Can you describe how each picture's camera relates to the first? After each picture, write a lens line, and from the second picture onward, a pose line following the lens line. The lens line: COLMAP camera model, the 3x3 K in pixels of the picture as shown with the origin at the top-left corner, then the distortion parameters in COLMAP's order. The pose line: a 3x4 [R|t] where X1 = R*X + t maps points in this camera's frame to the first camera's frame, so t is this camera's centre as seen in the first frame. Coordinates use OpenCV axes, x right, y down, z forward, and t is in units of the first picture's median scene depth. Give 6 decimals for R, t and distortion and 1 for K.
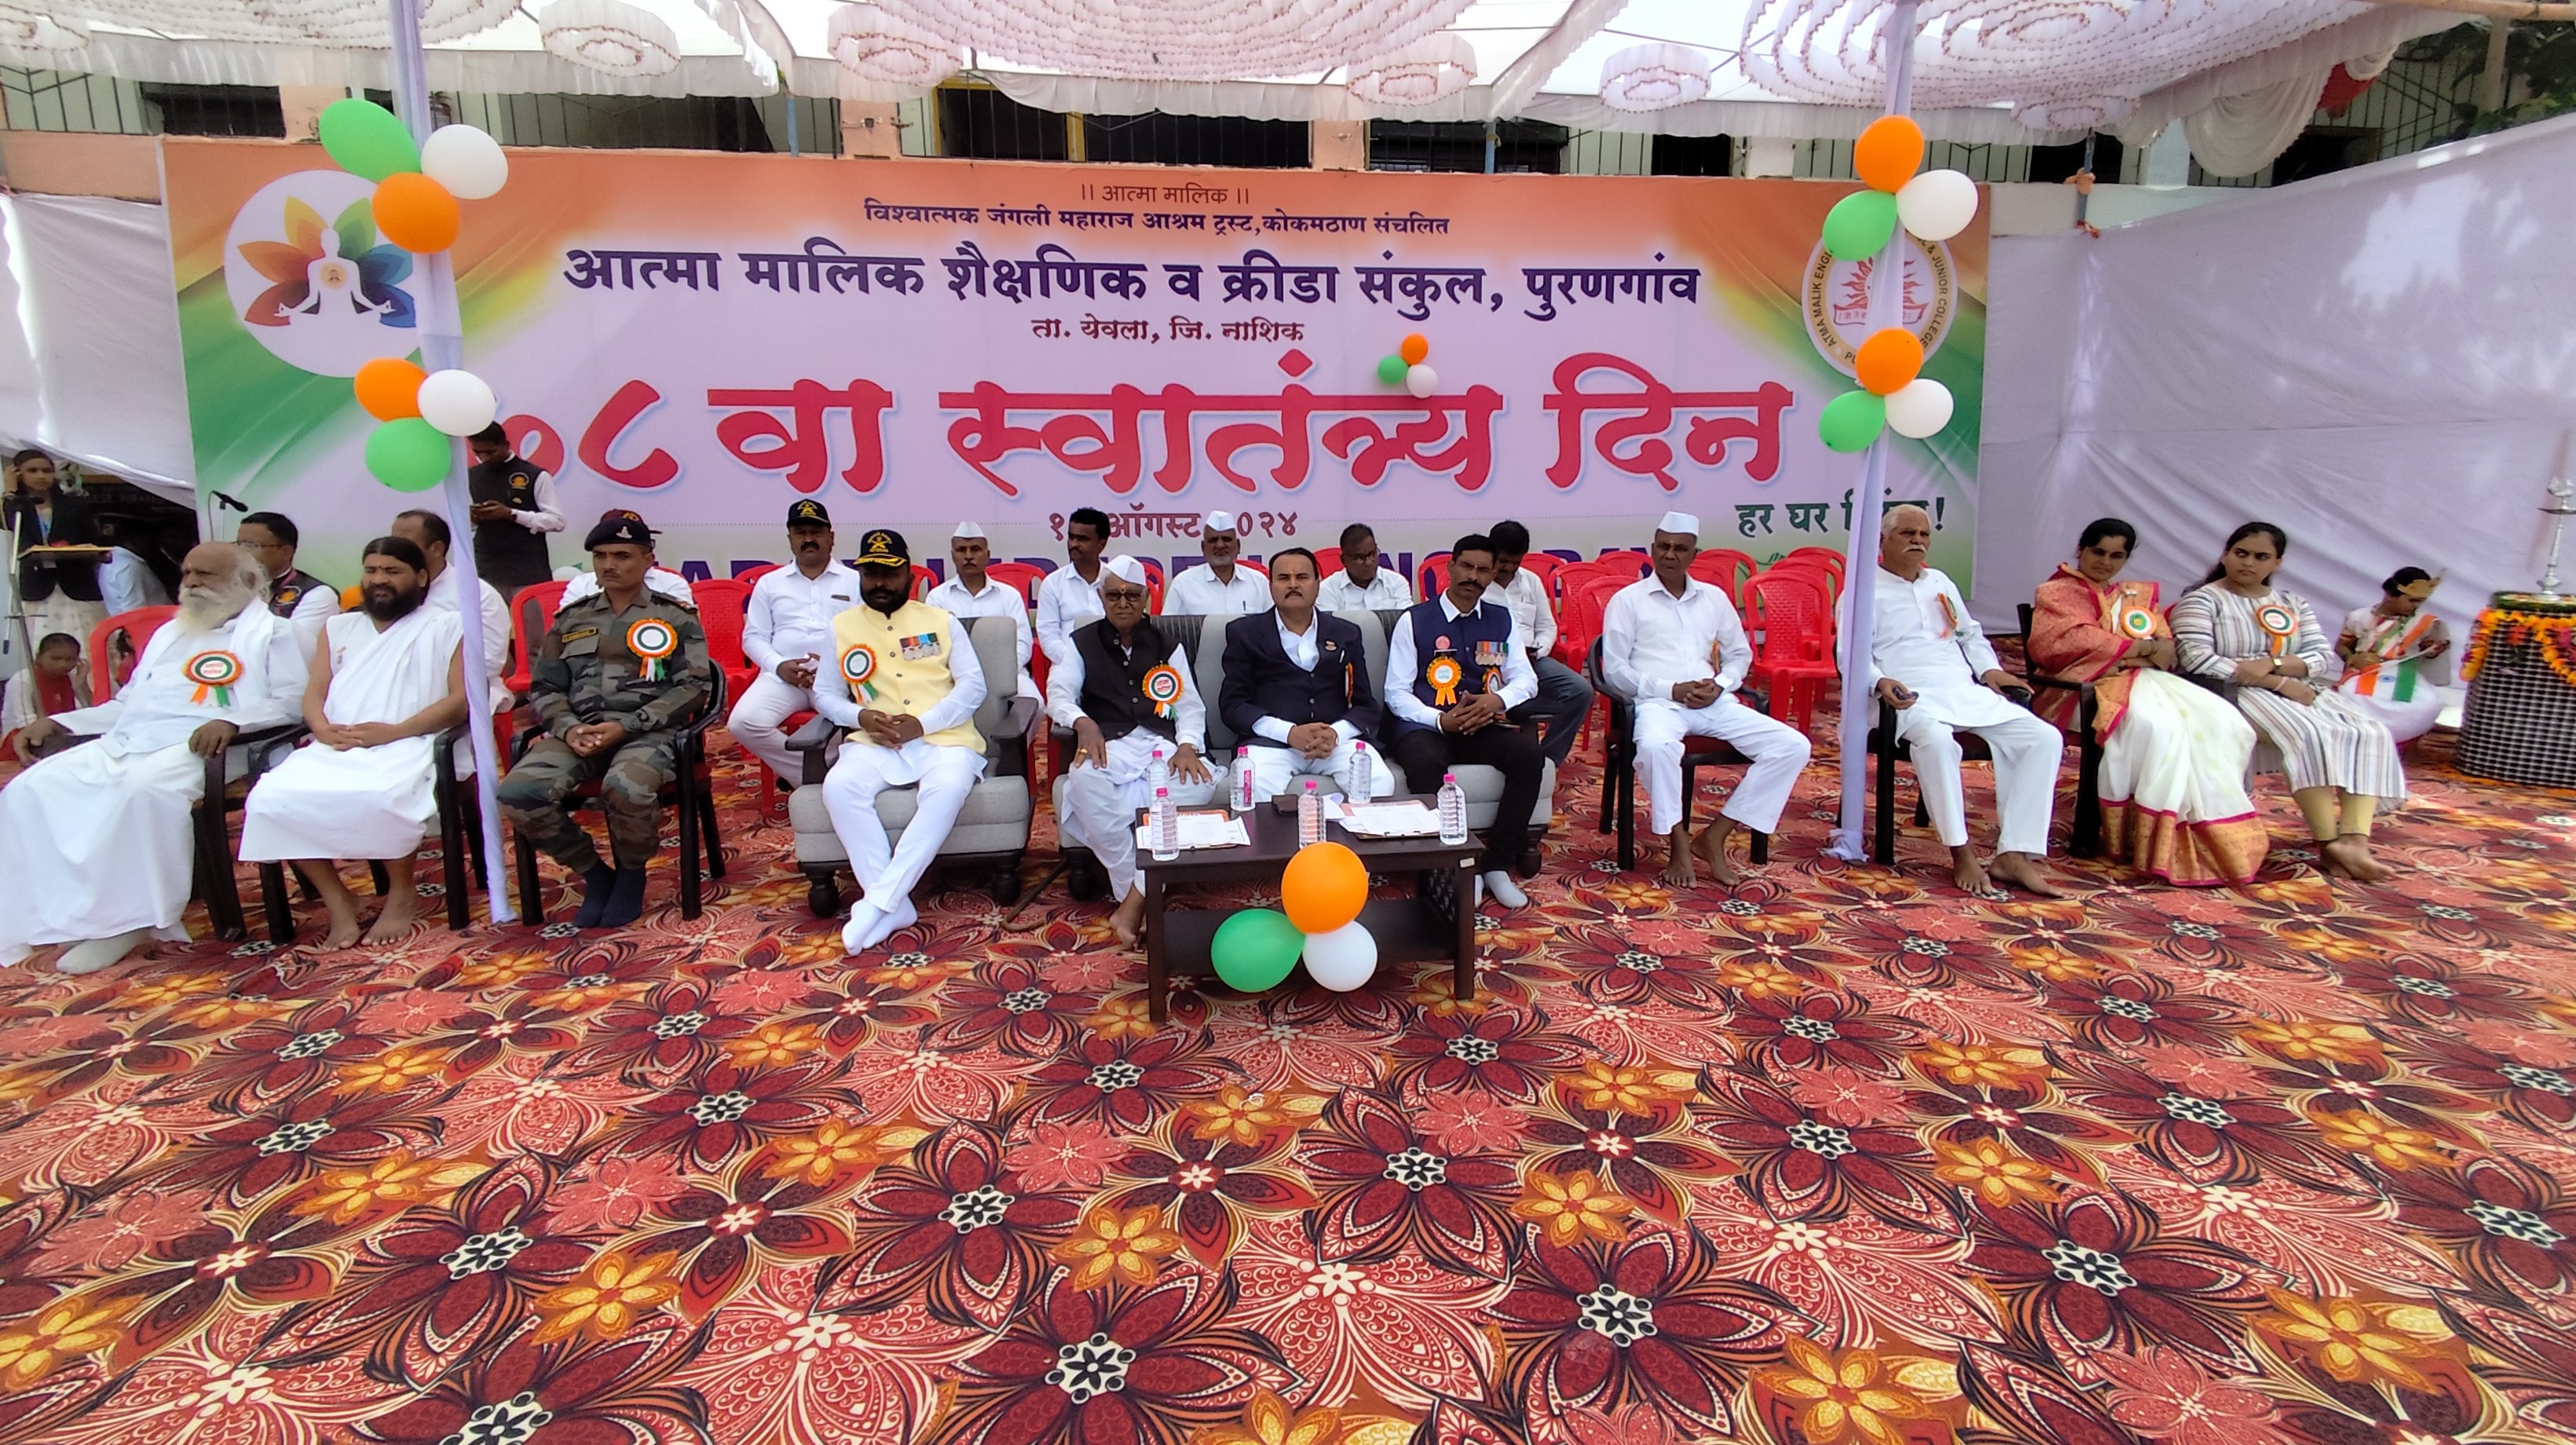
lens RADIAL K [[1176.4, 0, 1251.6], [0, 1176.4, 721.8], [0, 0, 1]] dist [0.090092, -0.065471]
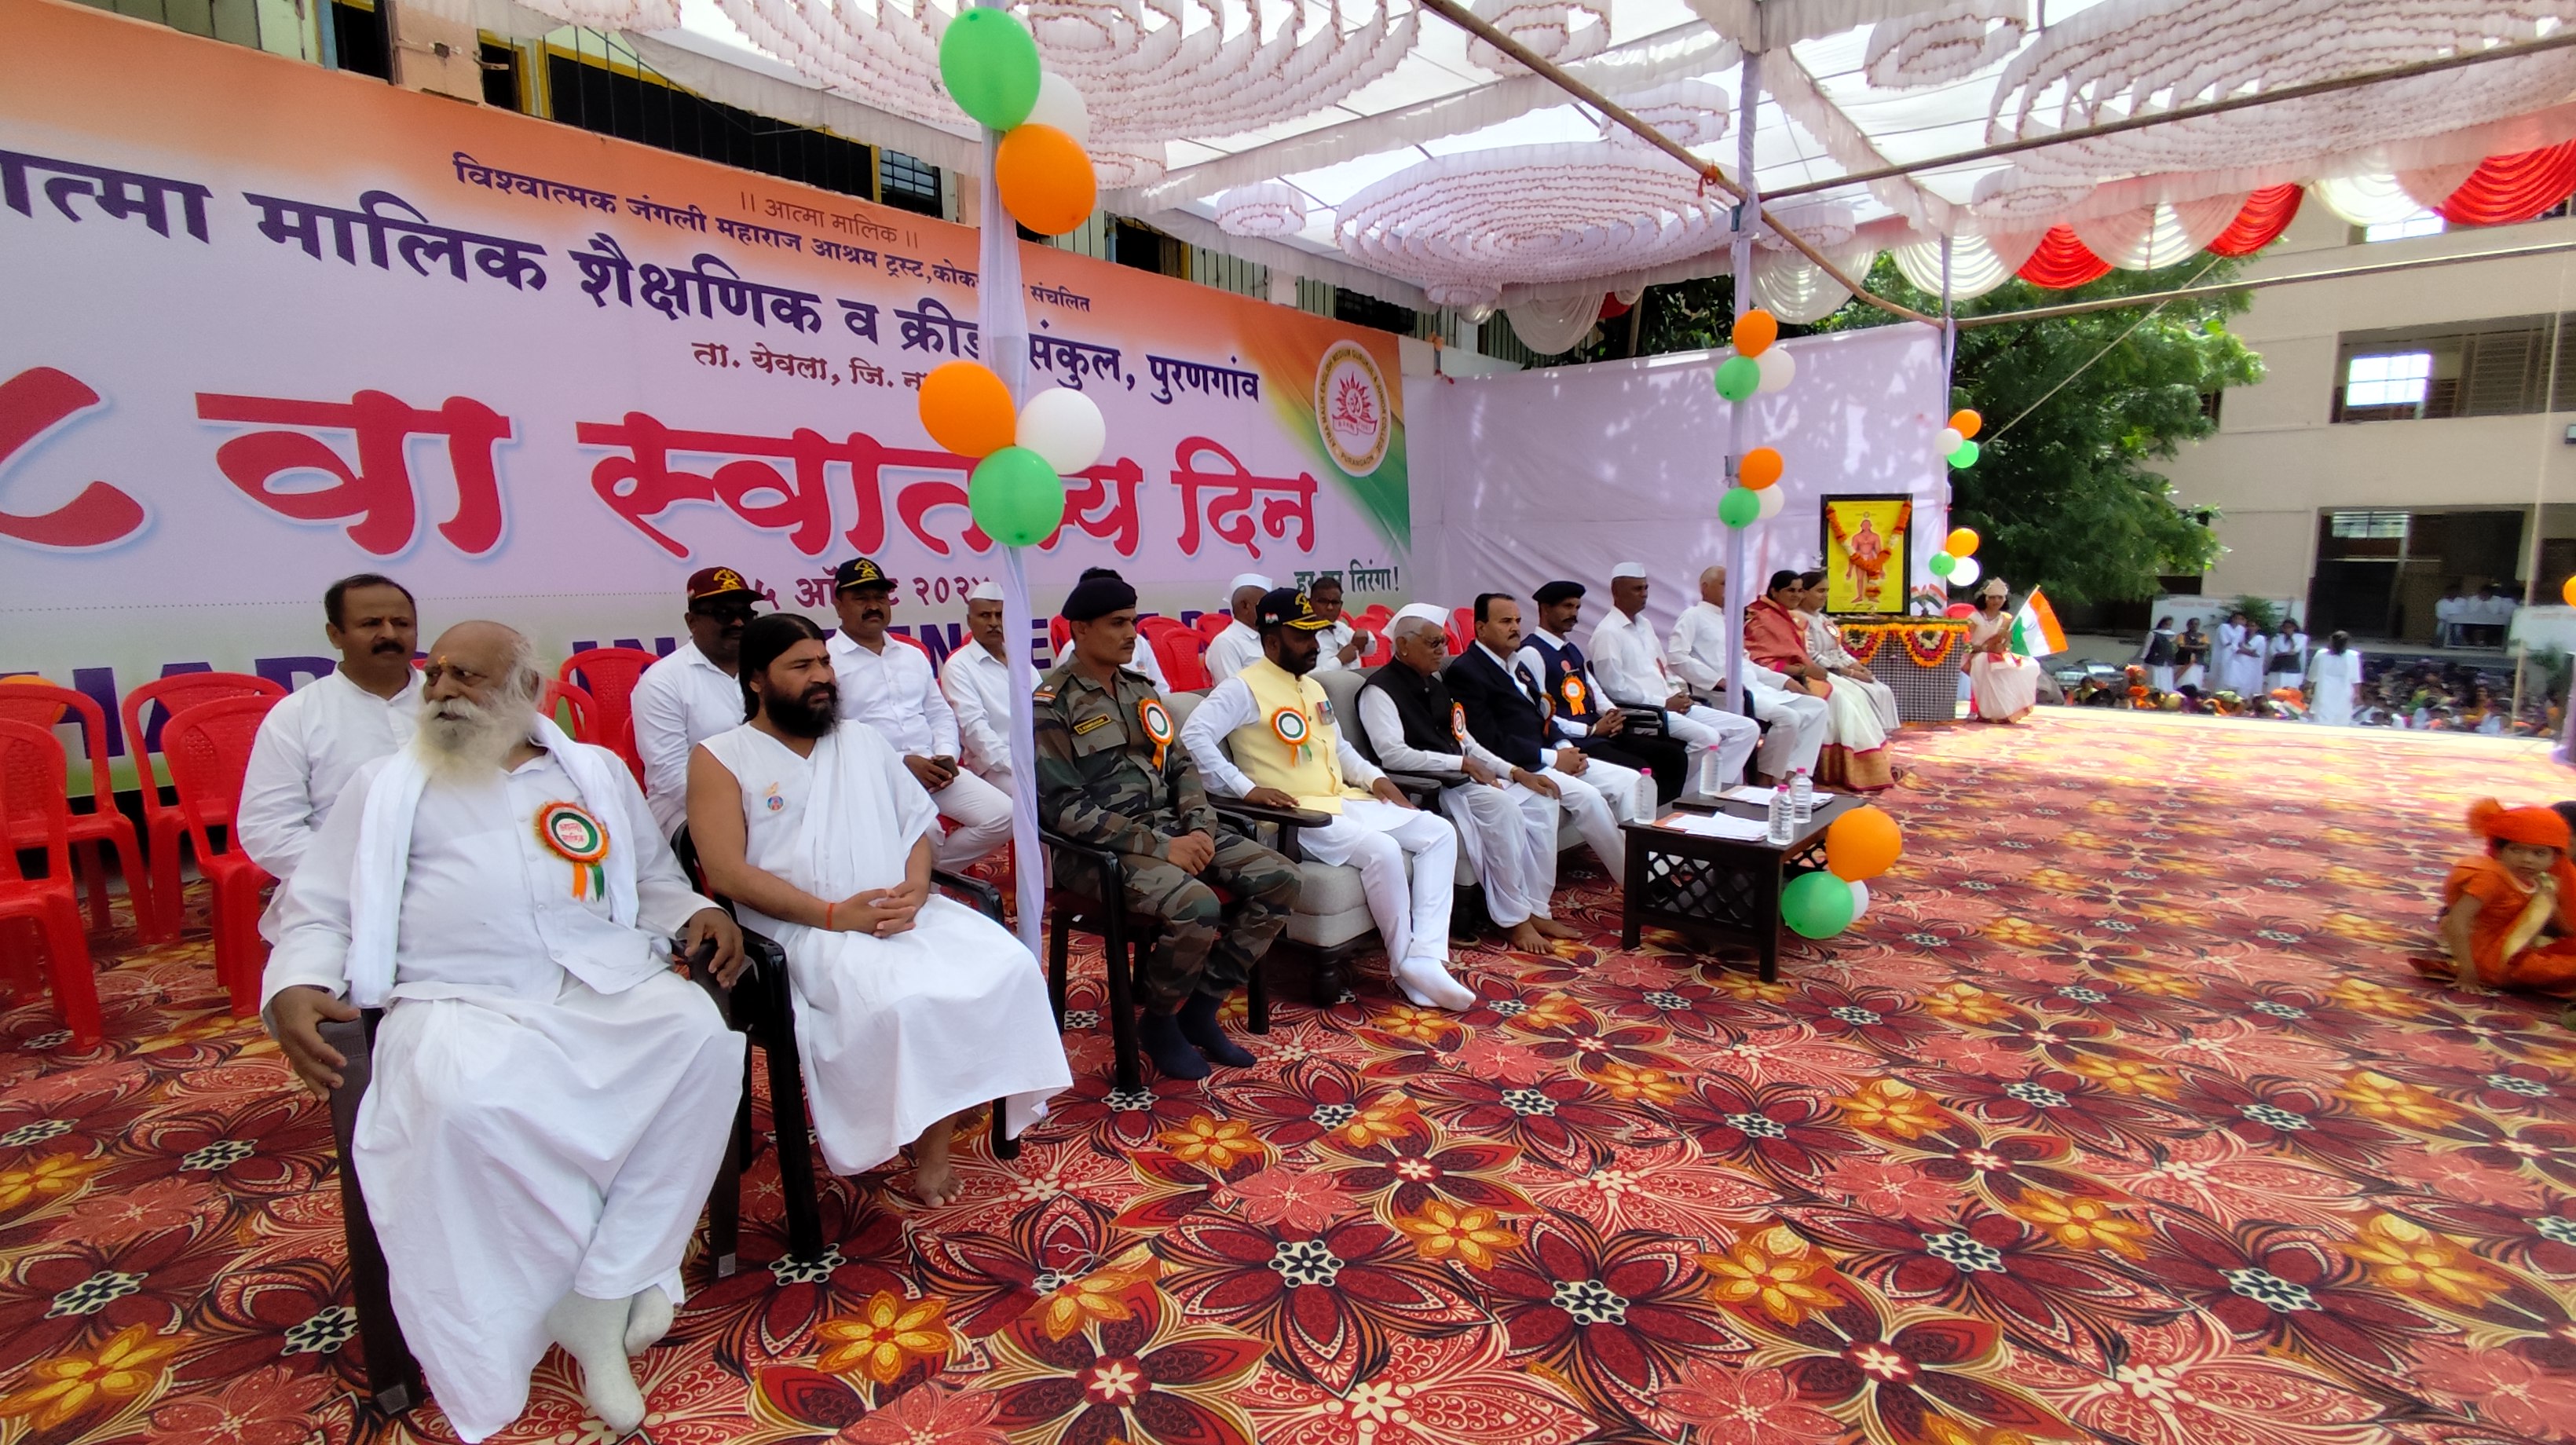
lens RADIAL K [[1186.0, 0, 1299.0], [0, 1186.0, 735.3], [0, 0, 1]] dist [0.028764, -0.021111]
pose [[0.728267, -0.095678, 0.678581, -0.454872], [0.128907, 0.991656, 0.001475, -0.022667], [-0.673060, 0.086400, 0.734524, 0.153111]]
